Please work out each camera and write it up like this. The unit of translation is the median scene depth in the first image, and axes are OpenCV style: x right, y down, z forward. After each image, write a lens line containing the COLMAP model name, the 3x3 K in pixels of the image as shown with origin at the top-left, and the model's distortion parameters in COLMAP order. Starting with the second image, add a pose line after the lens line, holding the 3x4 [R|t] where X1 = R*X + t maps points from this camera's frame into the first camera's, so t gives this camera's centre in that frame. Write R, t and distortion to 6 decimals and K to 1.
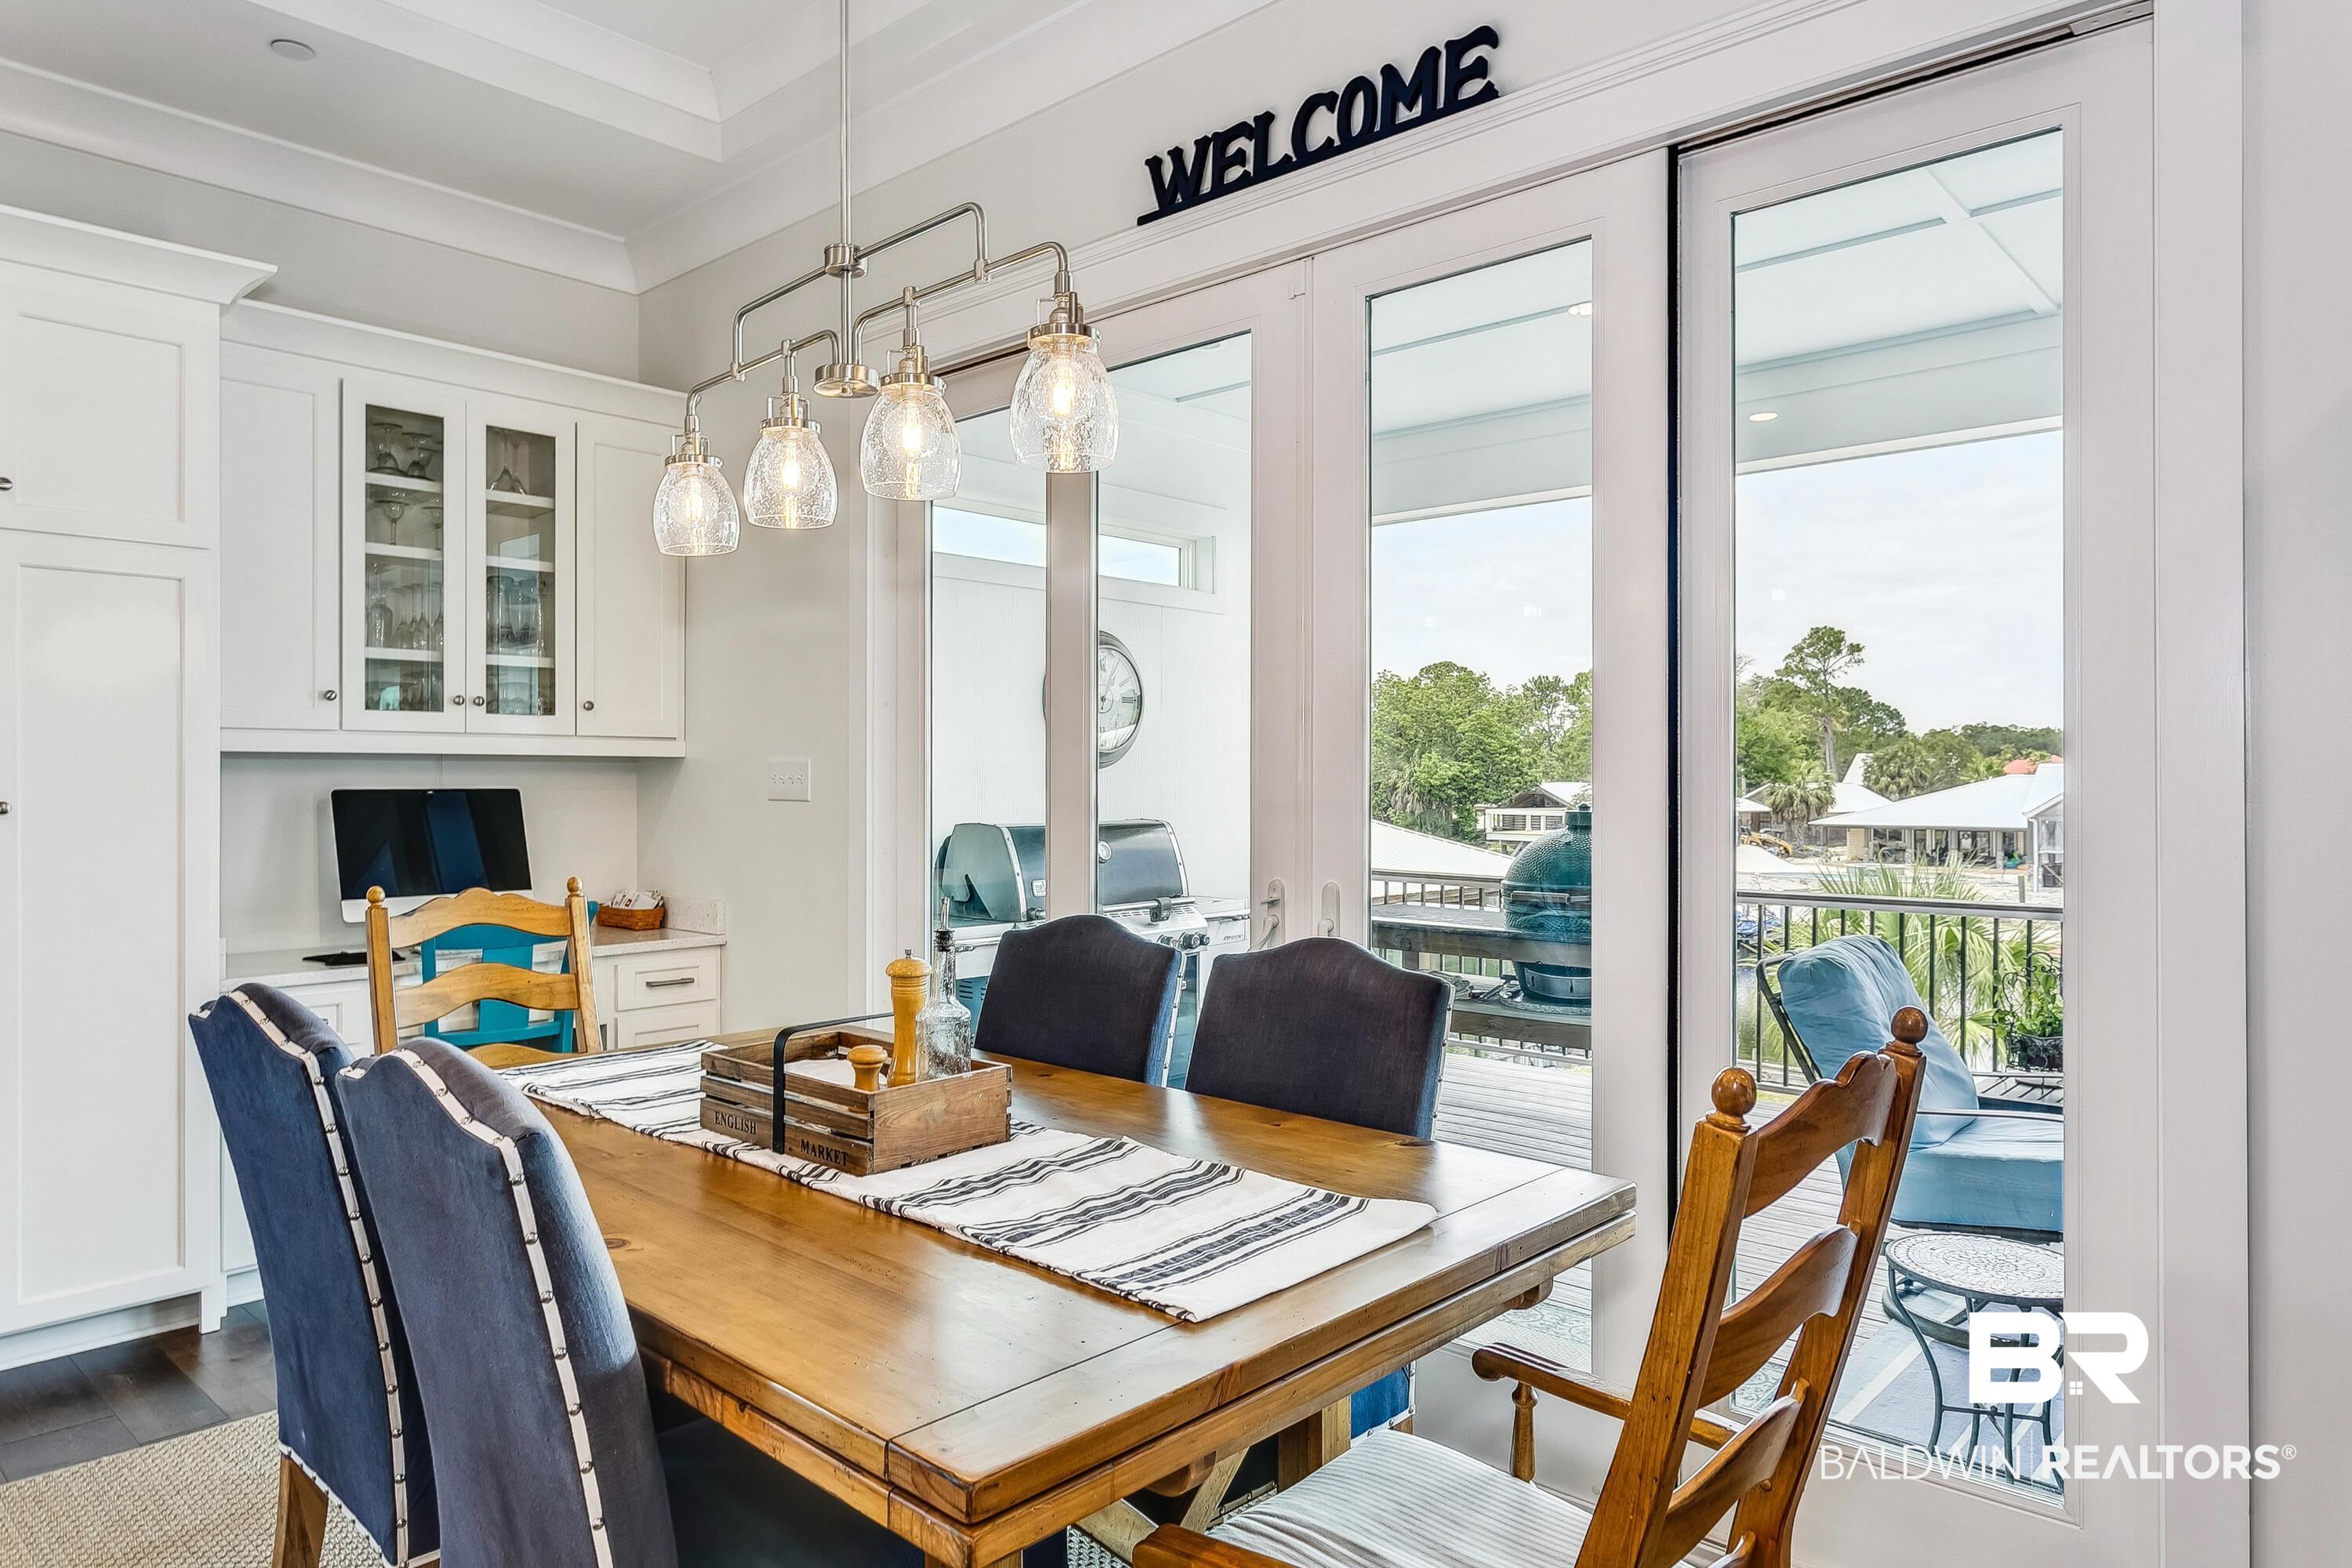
lens RADIAL K [[1439.8, 0, 1176.0], [0, 1439.8, 784.0], [0, 0, 1]] dist [-0.026256, -0.000072]
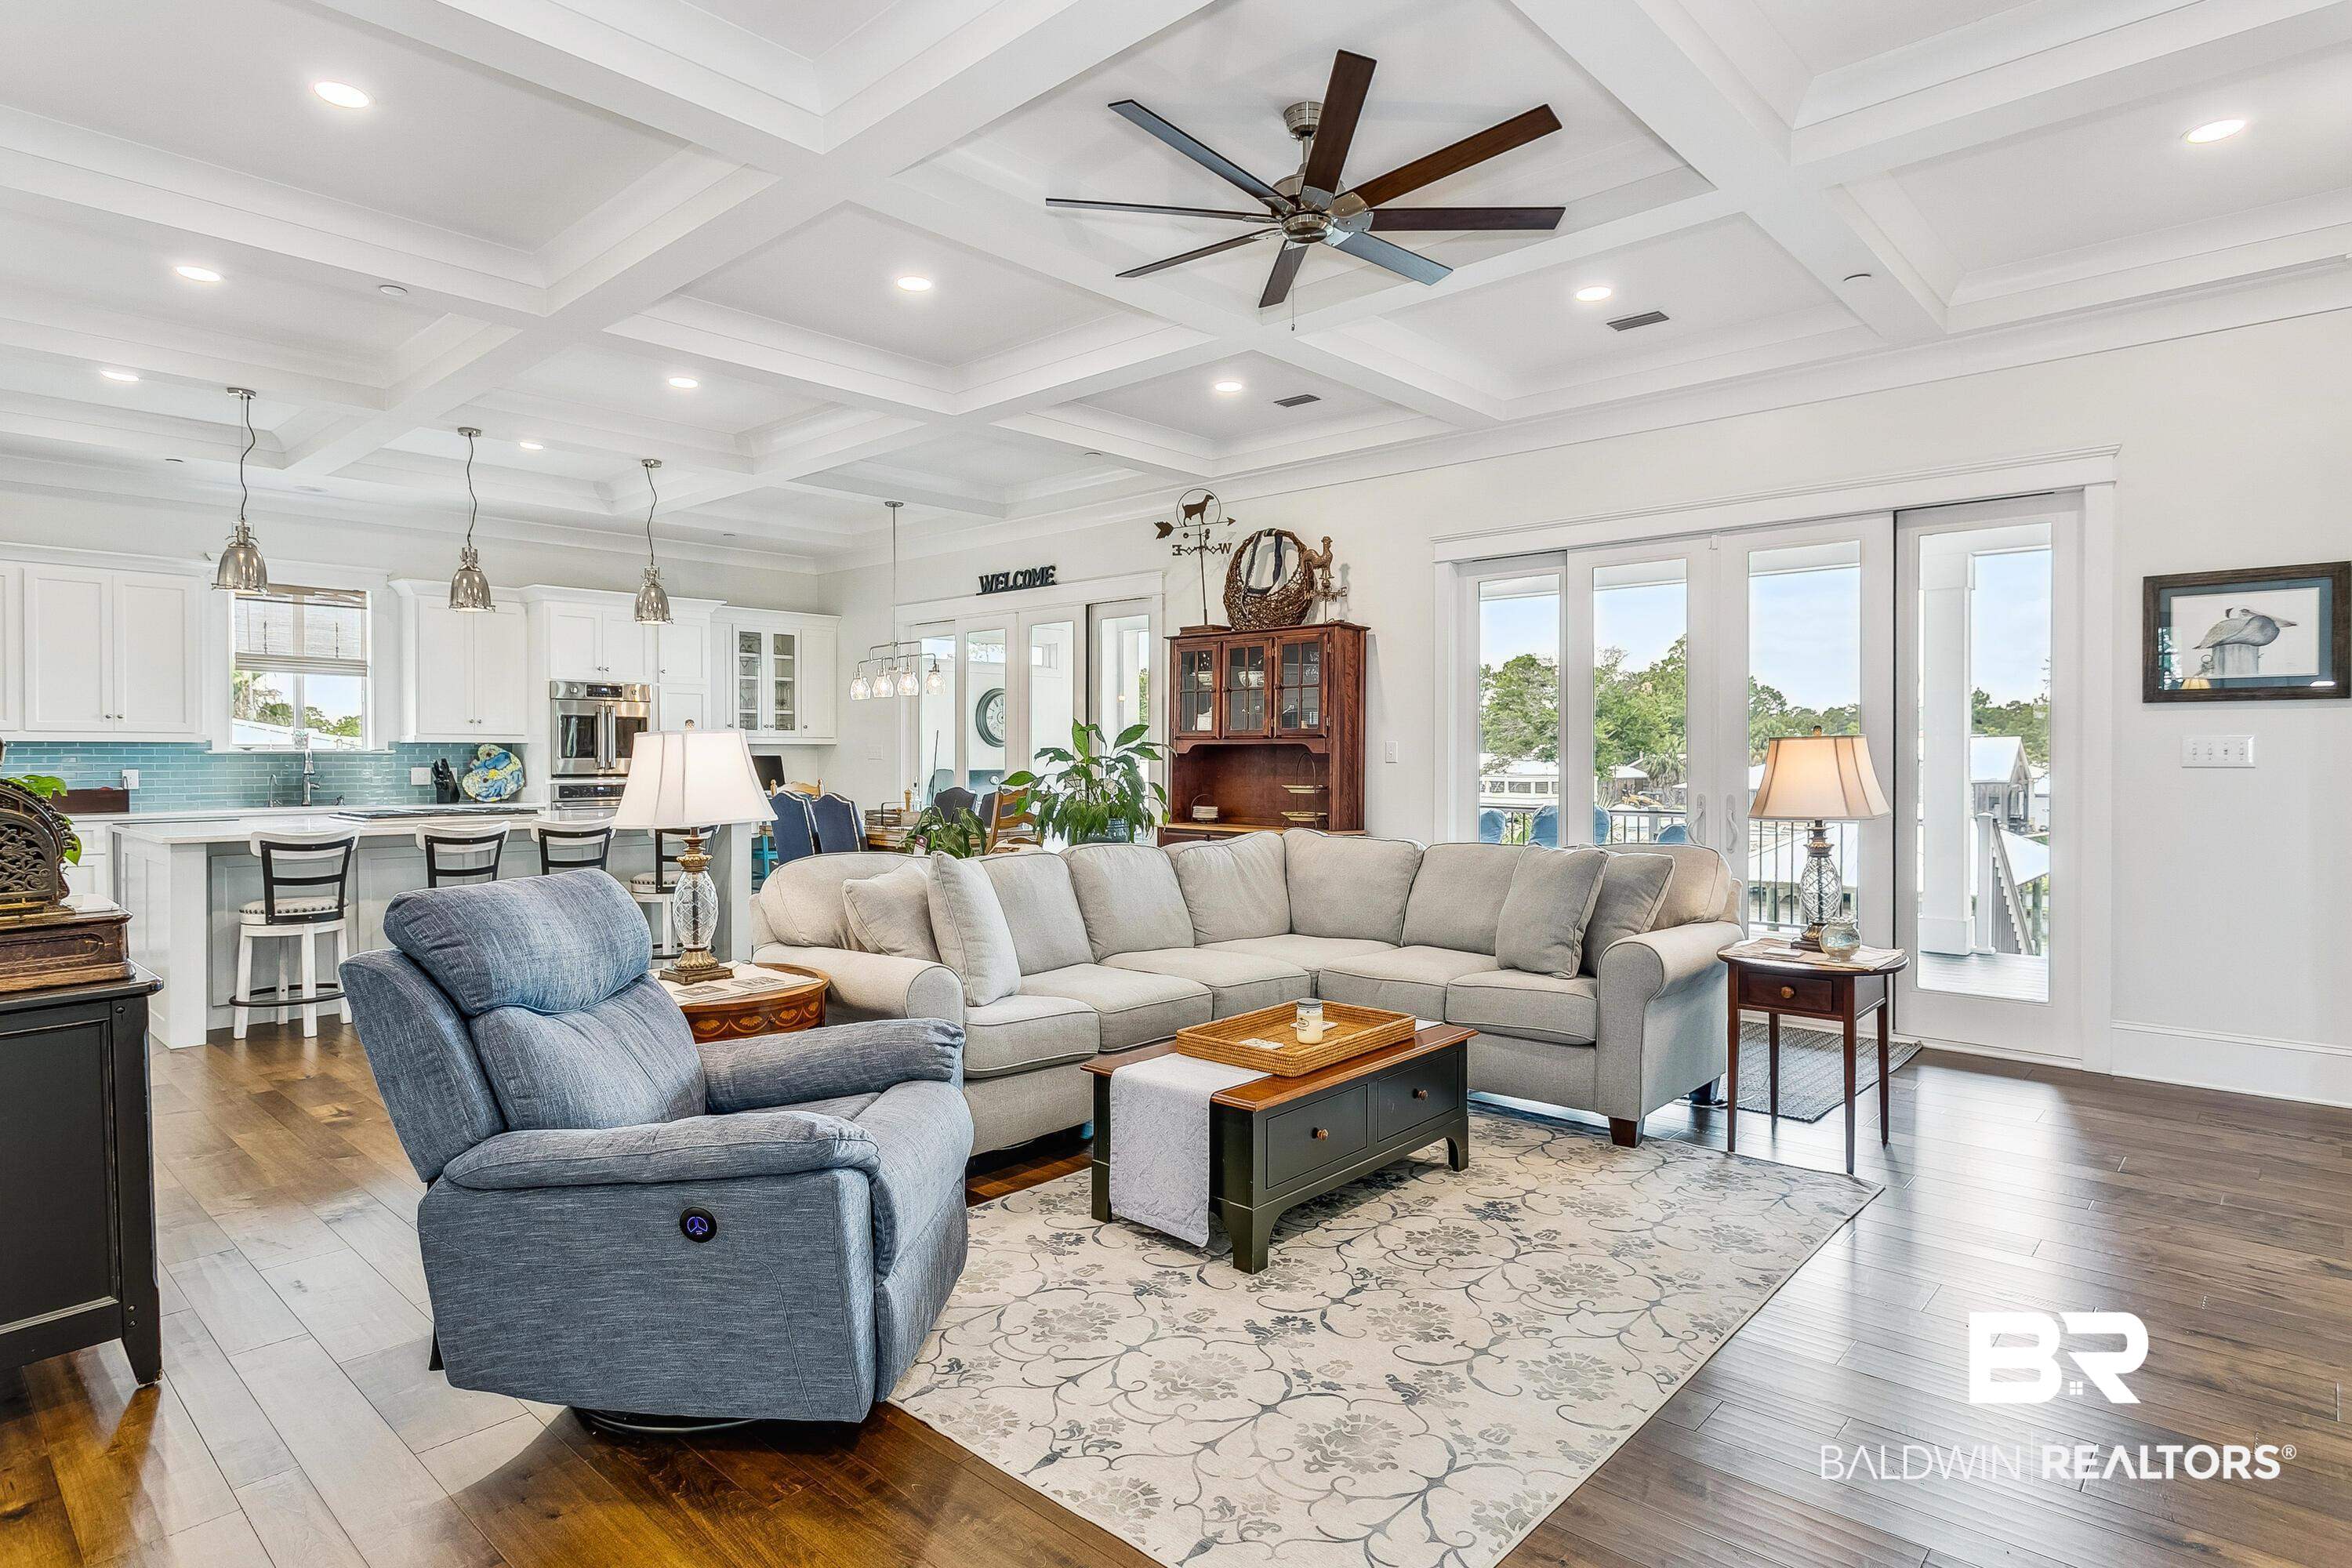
lens RADIAL K [[1258.5, 0, 1184.8], [0, 1258.5, 763.2], [0, 0, 1]] dist [-0.025499, 0.035209]
pose [[0.999982, -0.000654, 0.005945, 0.016970], [0.000616, 0.999979, 0.006404, 0.000189], [-0.005949, -0.006400, 0.999962, -0.076431]]
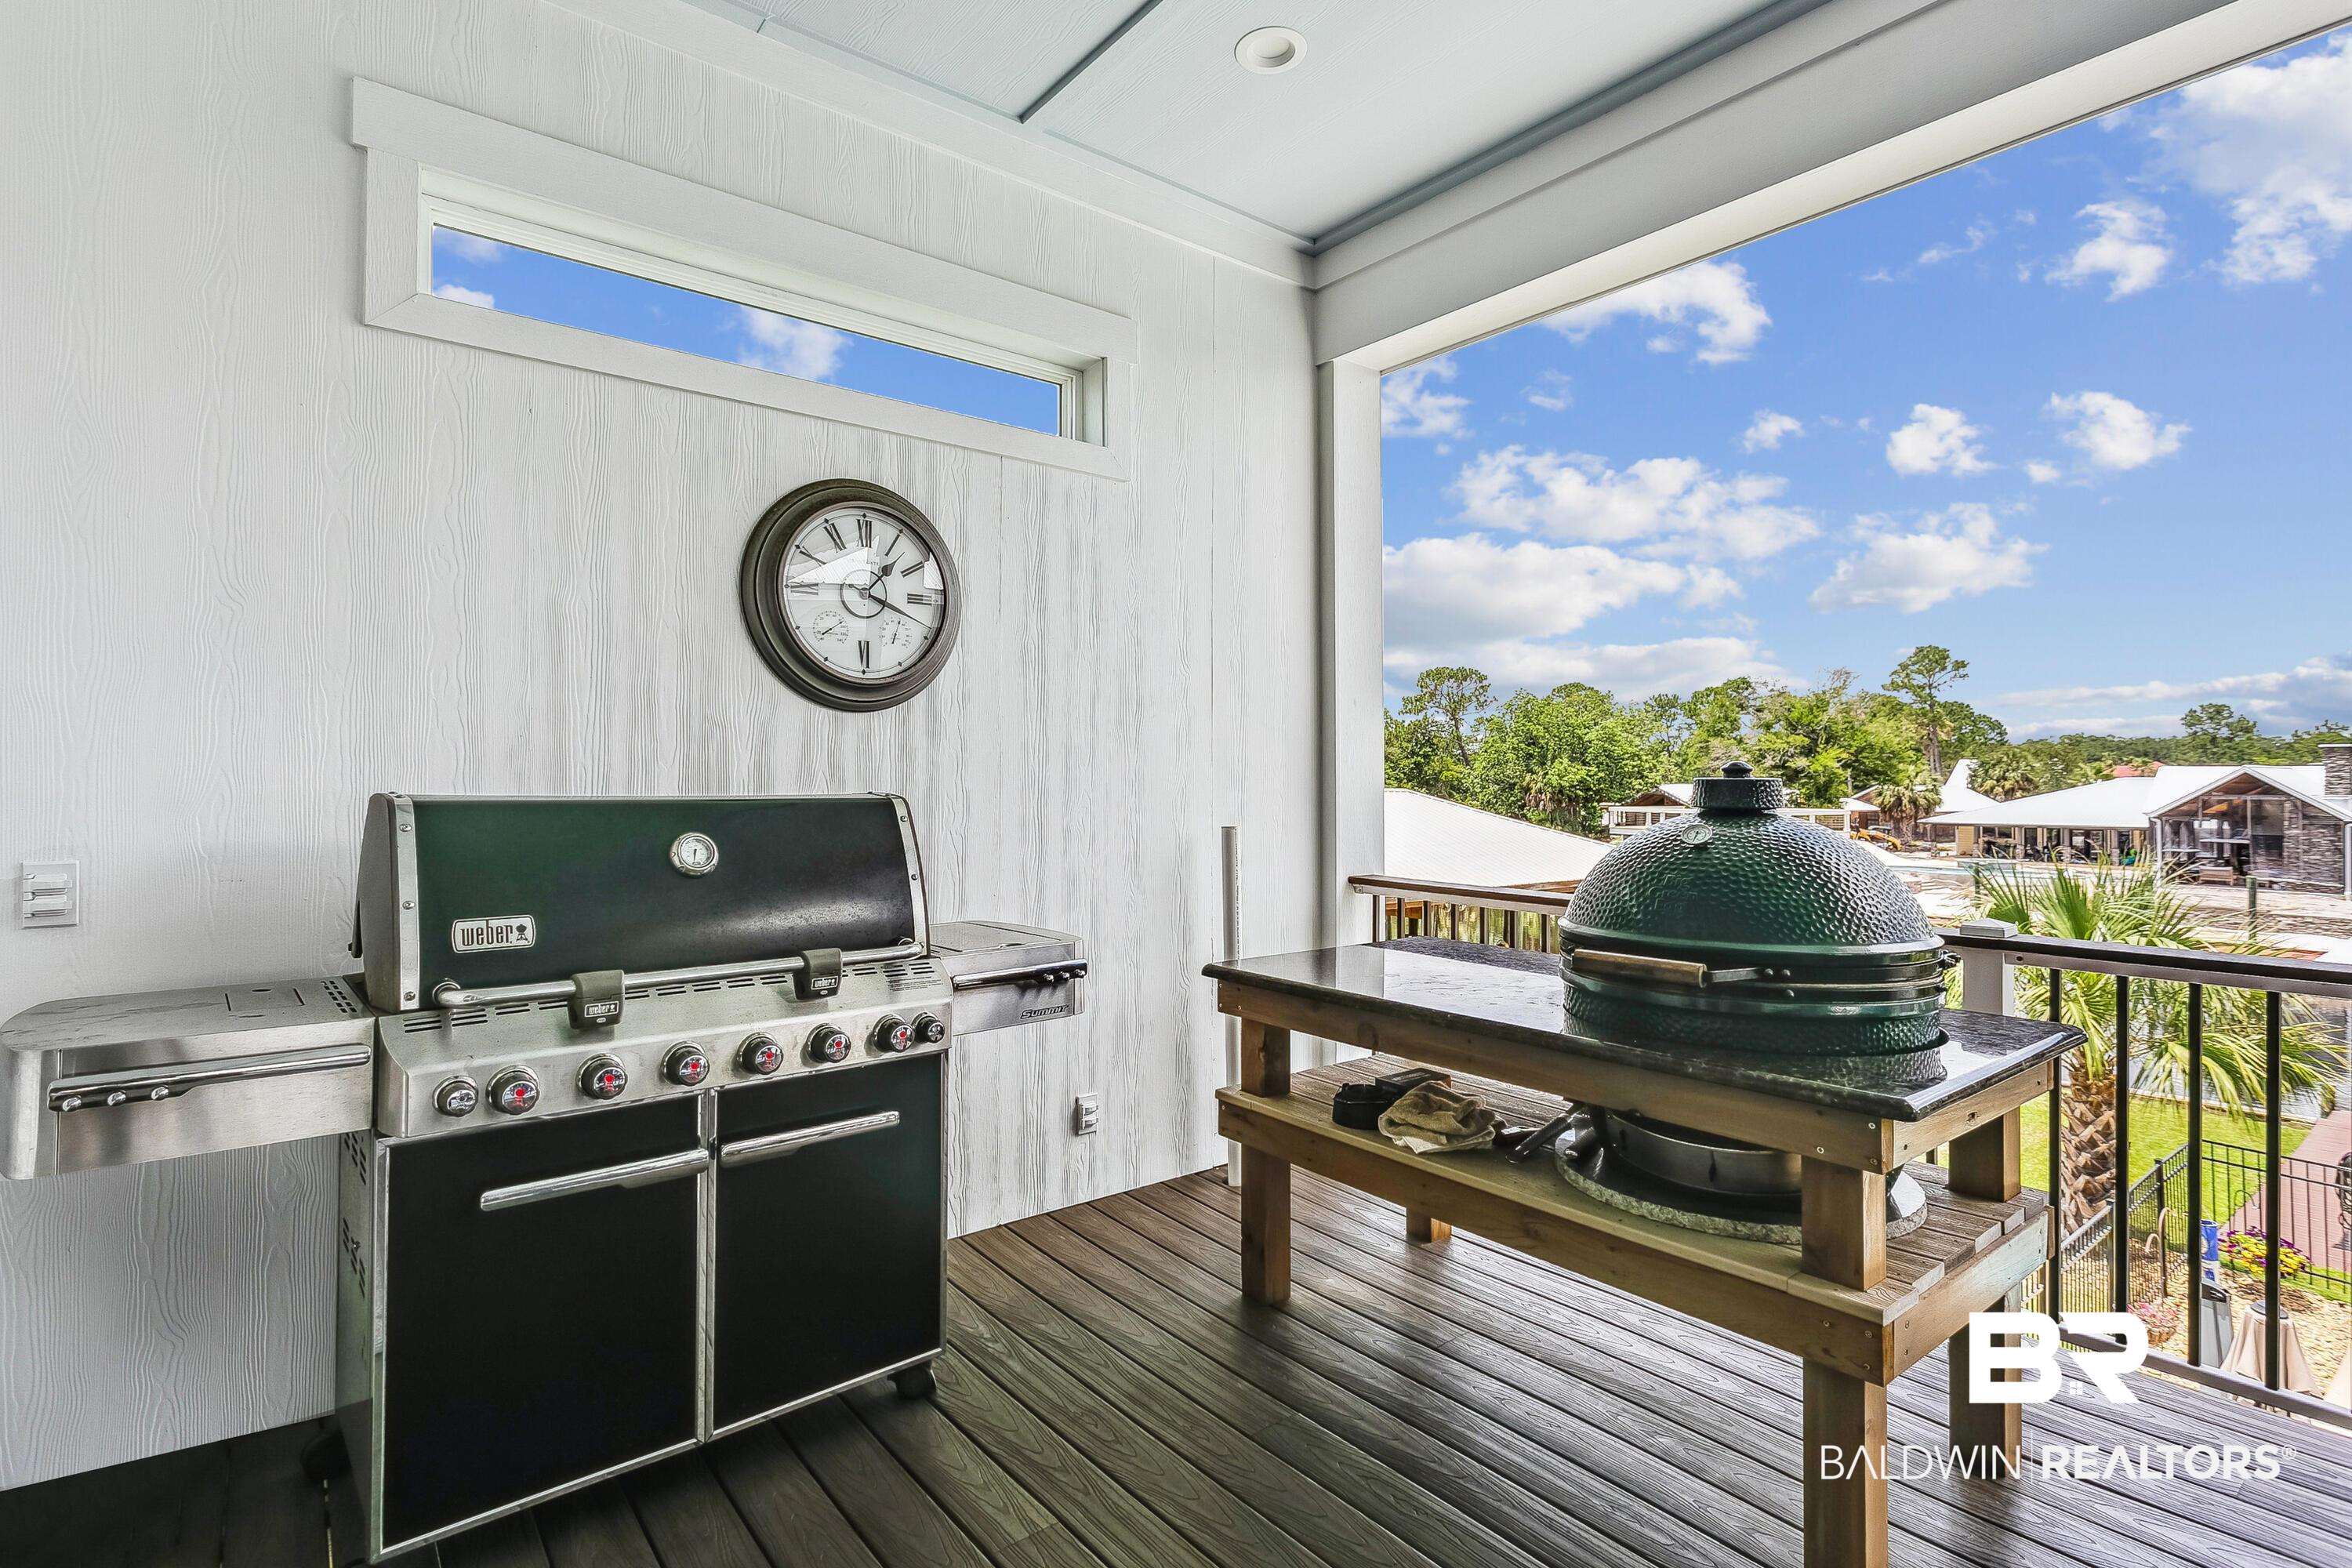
lens RADIAL K [[1139.7, 0, 1171.7], [0, 1139.7, 774.4], [0, 0, 1]] dist [0.000539, 0.001895]
pose [[0.987683, -0.000220, -0.156465, 0.010767], [-0.001501, 0.999940, -0.010881, 0.001486], [0.156458, 0.010982, 0.987623, 0.040485]]
